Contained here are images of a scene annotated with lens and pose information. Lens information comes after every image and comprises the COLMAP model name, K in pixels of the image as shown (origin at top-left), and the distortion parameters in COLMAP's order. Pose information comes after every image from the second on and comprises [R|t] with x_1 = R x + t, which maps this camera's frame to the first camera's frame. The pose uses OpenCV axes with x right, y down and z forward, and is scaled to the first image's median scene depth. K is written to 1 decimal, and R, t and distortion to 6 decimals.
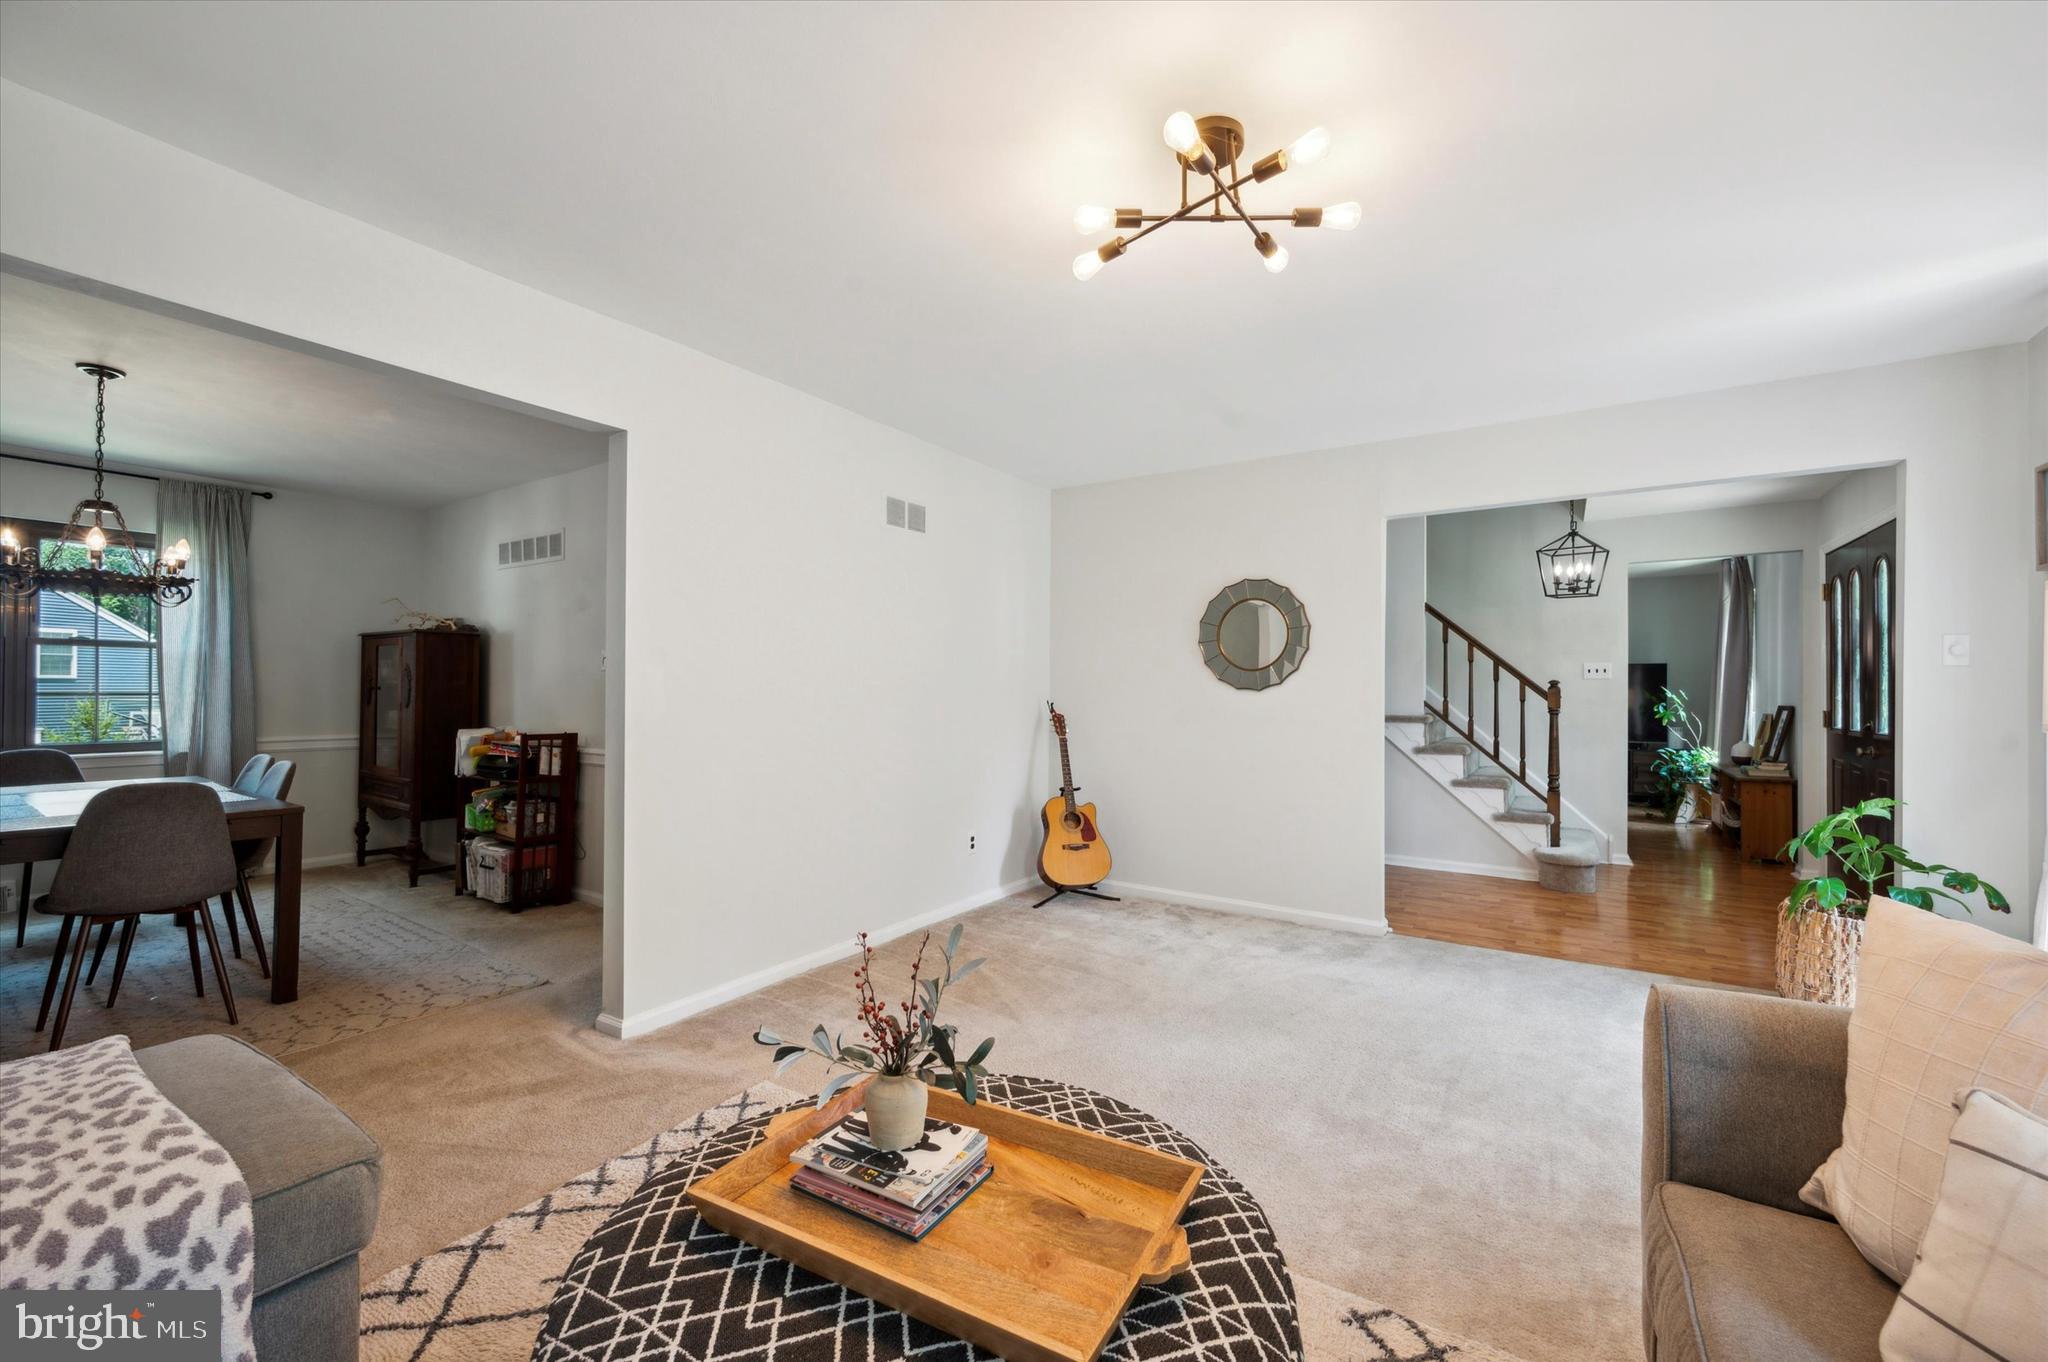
lens RADIAL K [[815.9, 0, 1020.9], [0, 815.9, 680.5], [0, 0, 1]] dist [-0.000539, -0.000011]
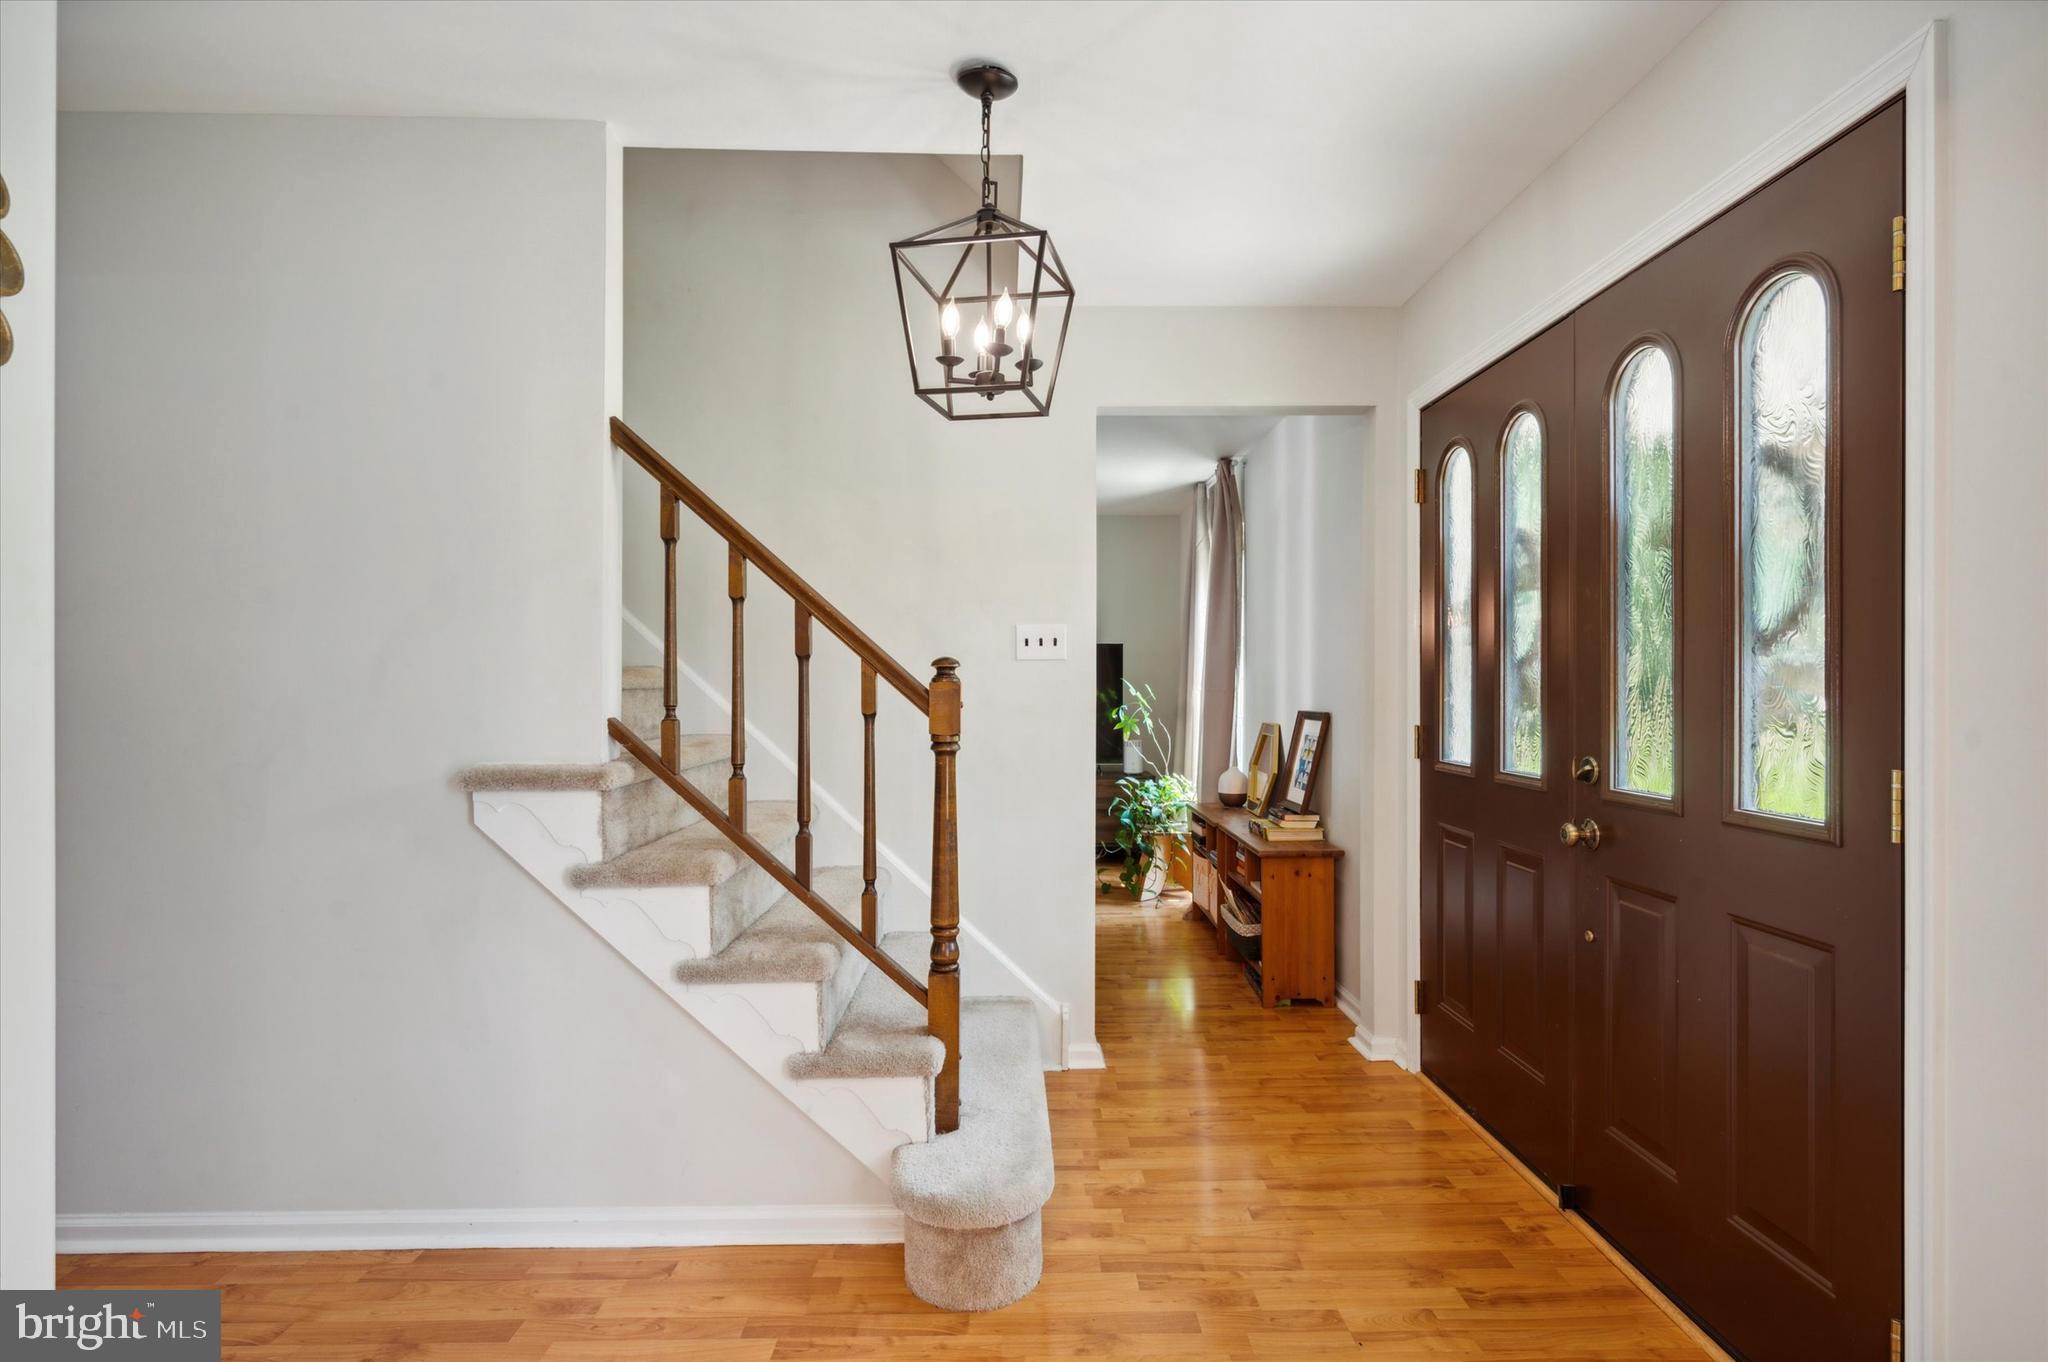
lens RADIAL K [[815.9, 0, 1020.9], [0, 815.9, 680.5], [0, 0, 1]] dist [-0.000539, -0.000011]
pose [[0.824220, -0.000939, 0.566268, 0.460241], [-0.001901, 0.999988, 0.004424, 0.007820], [-0.566266, -0.004723, 0.824209, 0.660642]]
